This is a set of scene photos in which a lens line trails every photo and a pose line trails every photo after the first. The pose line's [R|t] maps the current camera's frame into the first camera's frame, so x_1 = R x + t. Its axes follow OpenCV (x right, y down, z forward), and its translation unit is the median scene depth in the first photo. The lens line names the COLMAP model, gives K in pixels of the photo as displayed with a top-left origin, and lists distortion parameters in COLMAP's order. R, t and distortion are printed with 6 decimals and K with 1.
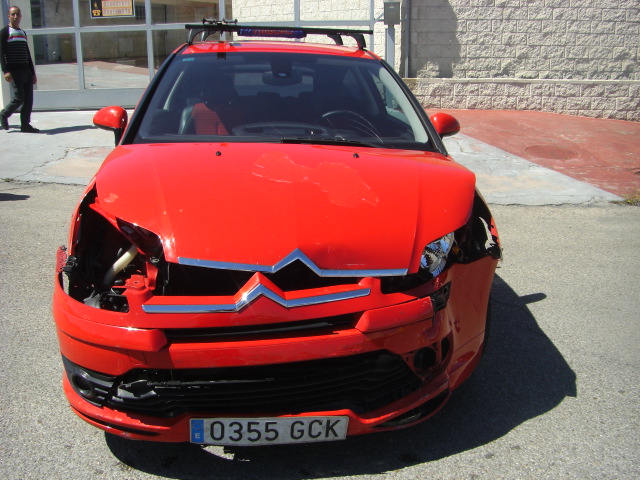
lens RADIAL K [[726.2, 0, 319.2], [0, 726.2, 241.5], [0, 0, 1]] dist [-0.142555, 0.000000]
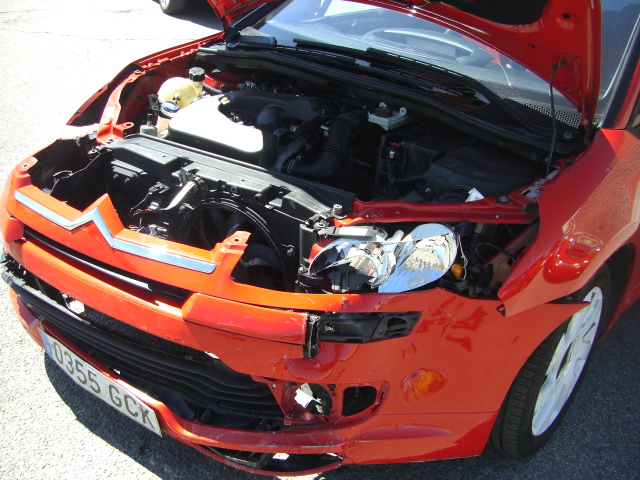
lens RADIAL K [[726.2, 0, 314.2], [0, 726.2, 246.8], [0, 0, 1]] dist [-0.142555, 0.000000]
pose [[0.699445, 0.343098, -0.626946, 0.514054], [-0.255861, 0.939300, 0.228586, -0.123178], [0.667317, 0.000527, 0.744773, 0.492343]]
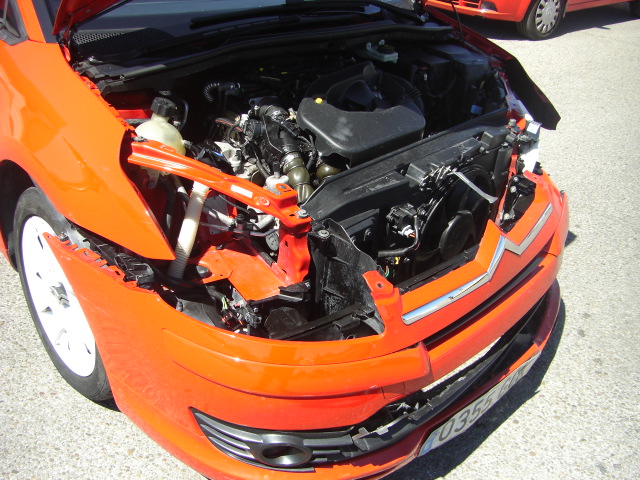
lens RADIAL K [[726.2, 0, 321.3], [0, 726.2, 241.3], [0, 0, 1]] dist [-0.142555, 0.000000]
pose [[0.800512, -0.258435, 0.540733, -0.539379], [0.095446, 0.945708, 0.310686, -0.156516], [-0.591667, -0.197097, 0.781717, 0.458720]]
